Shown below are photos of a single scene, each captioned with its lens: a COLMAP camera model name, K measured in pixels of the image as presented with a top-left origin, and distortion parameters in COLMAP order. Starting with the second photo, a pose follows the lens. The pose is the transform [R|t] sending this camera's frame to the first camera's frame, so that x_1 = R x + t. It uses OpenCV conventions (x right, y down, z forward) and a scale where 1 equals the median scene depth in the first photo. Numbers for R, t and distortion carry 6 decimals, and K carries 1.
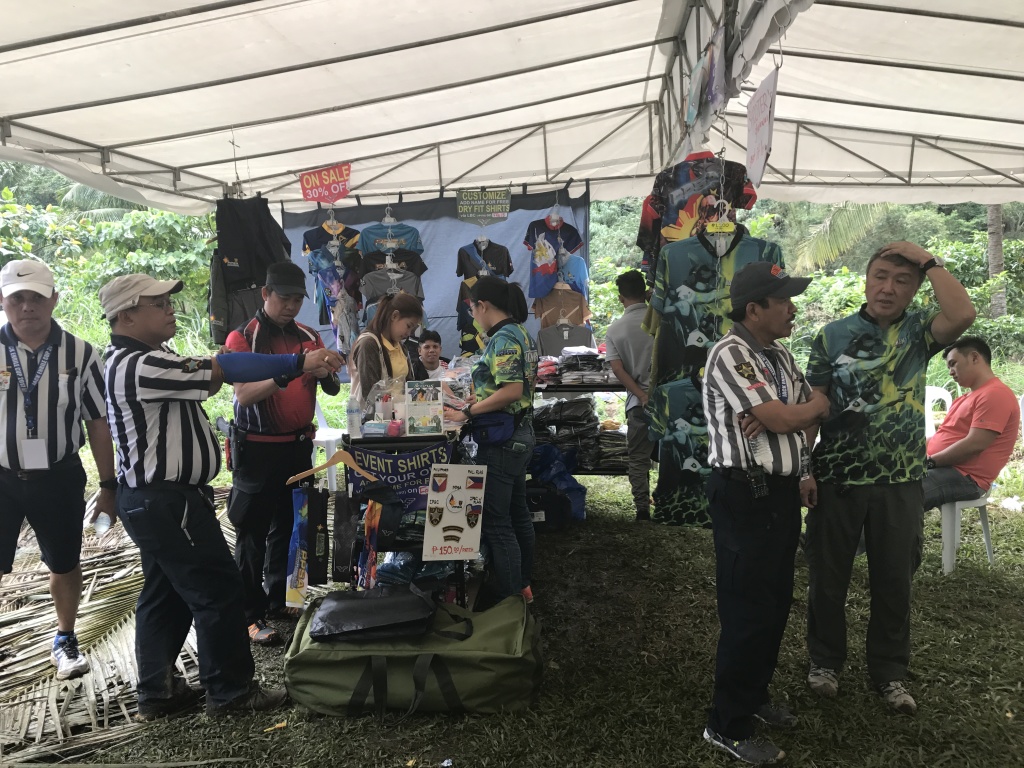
lens RADIAL K [[832.9, 0, 510.7], [0, 832.9, 376.1], [0, 0, 1]] dist [0.100529, -0.296328]
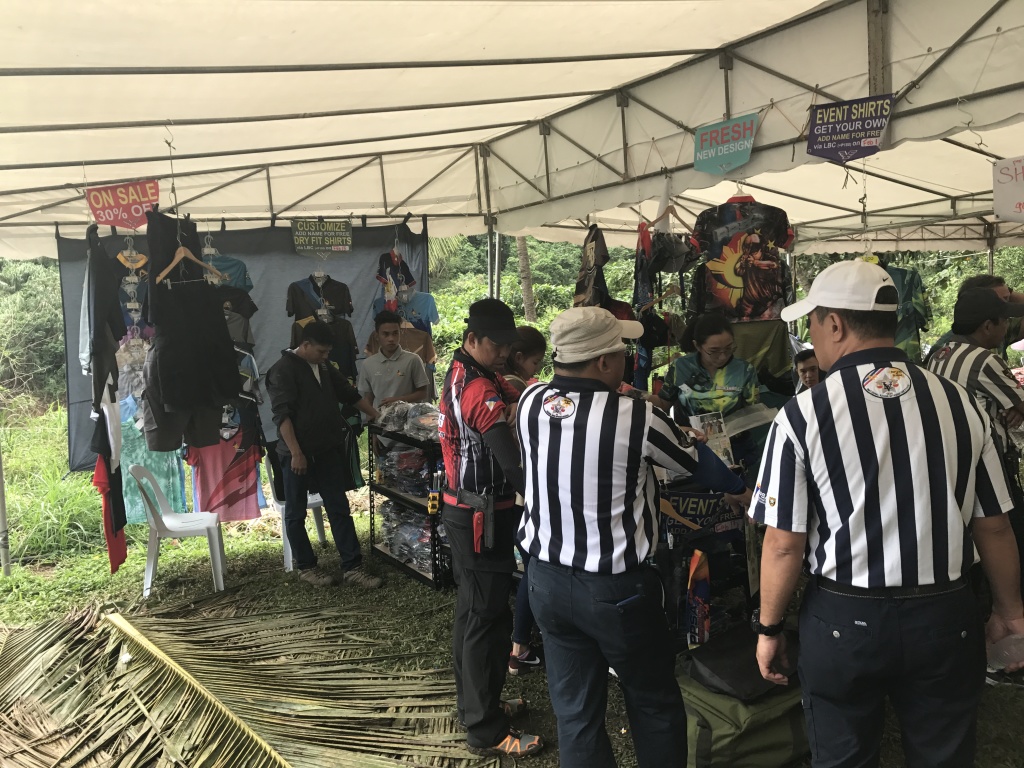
lens RADIAL K [[829.0, 0, 512.0], [0, 829.0, 384.0], [0, 0, 1]] dist [-0.017042, -0.007126]
pose [[0.801963, -0.067209, 0.593581, -0.405765], [0.093510, 0.995525, -0.013618, -0.017118], [-0.590010, 0.066427, 0.804659, 0.178882]]
